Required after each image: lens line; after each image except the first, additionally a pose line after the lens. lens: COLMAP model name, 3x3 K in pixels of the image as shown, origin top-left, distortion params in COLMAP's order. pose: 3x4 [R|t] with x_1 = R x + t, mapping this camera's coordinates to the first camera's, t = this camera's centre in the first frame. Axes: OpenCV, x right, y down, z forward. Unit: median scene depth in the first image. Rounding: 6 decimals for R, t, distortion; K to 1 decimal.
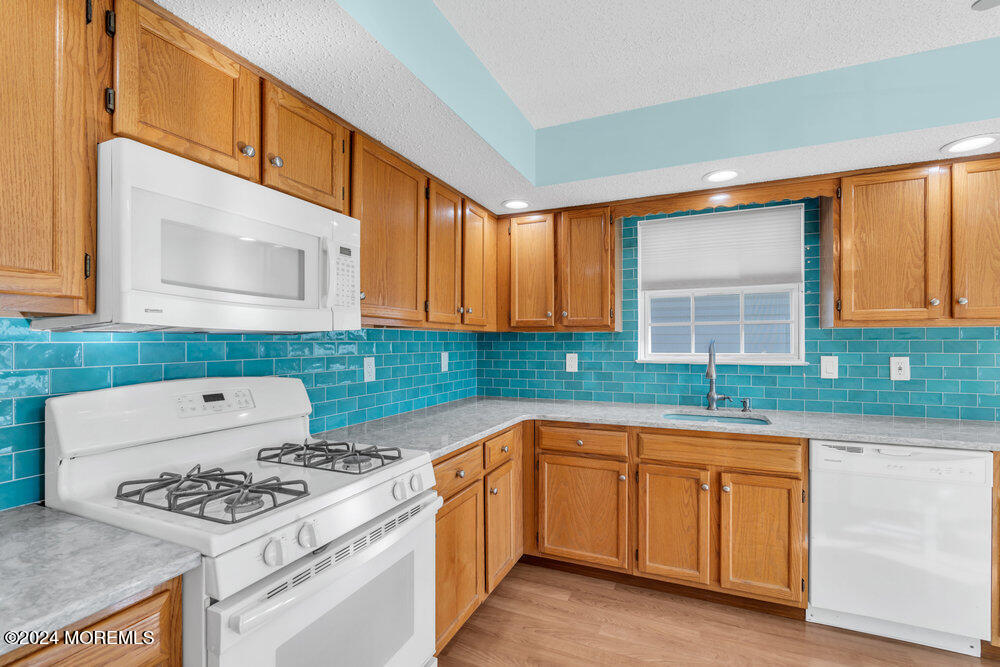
lens RADIAL K [[454.1, 0, 502.2], [0, 454.1, 344.7], [0, 0, 1]] dist [-0.000253, -0.000012]
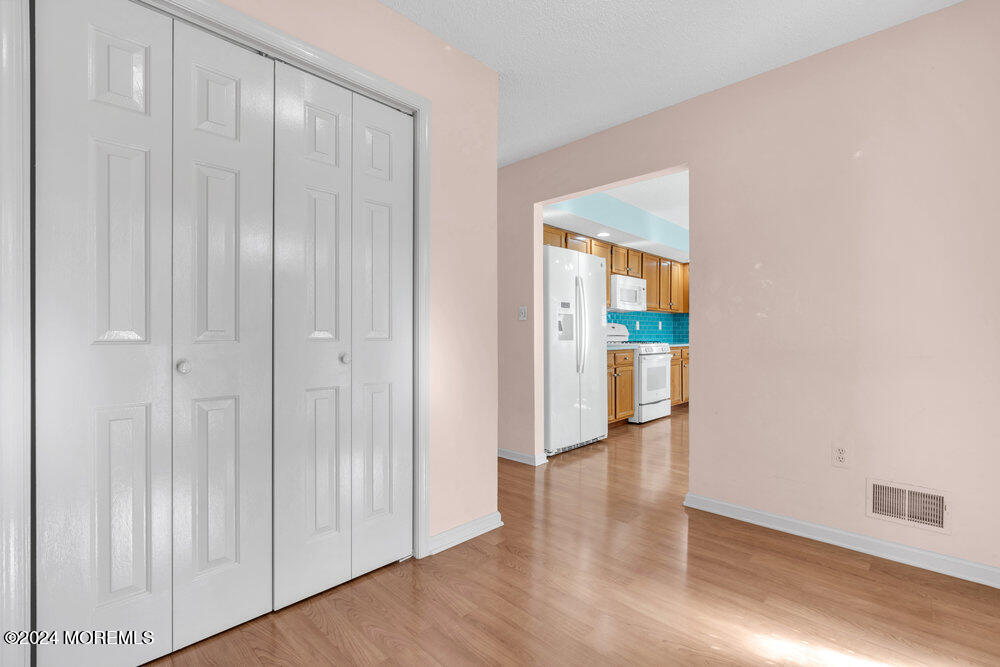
lens RADIAL K [[453.9, 0, 494.8], [0, 453.9, 339.9], [0, 0, 1]] dist [-0.002259, -0.000052]
pose [[0.934309, 0.003103, -0.356450, -0.104793], [-0.001440, 0.999987, 0.004930, 0.121556], [0.356461, -0.004093, 0.934301, -1.852701]]
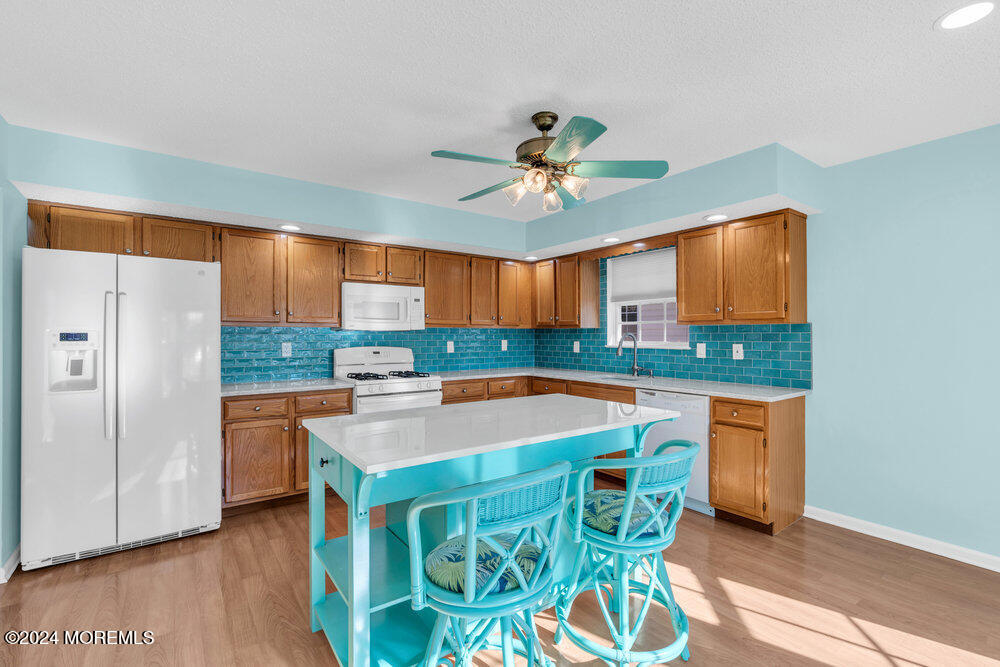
lens RADIAL K [[453.9, 0, 494.8], [0, 453.9, 339.9], [0, 0, 1]] dist [-0.002259, -0.000052]
pose [[0.860850, 0.006444, -0.508819, 0.909266], [-0.003262, 0.999969, 0.007146, 0.004255], [0.508849, -0.004492, 0.860844, -0.687632]]
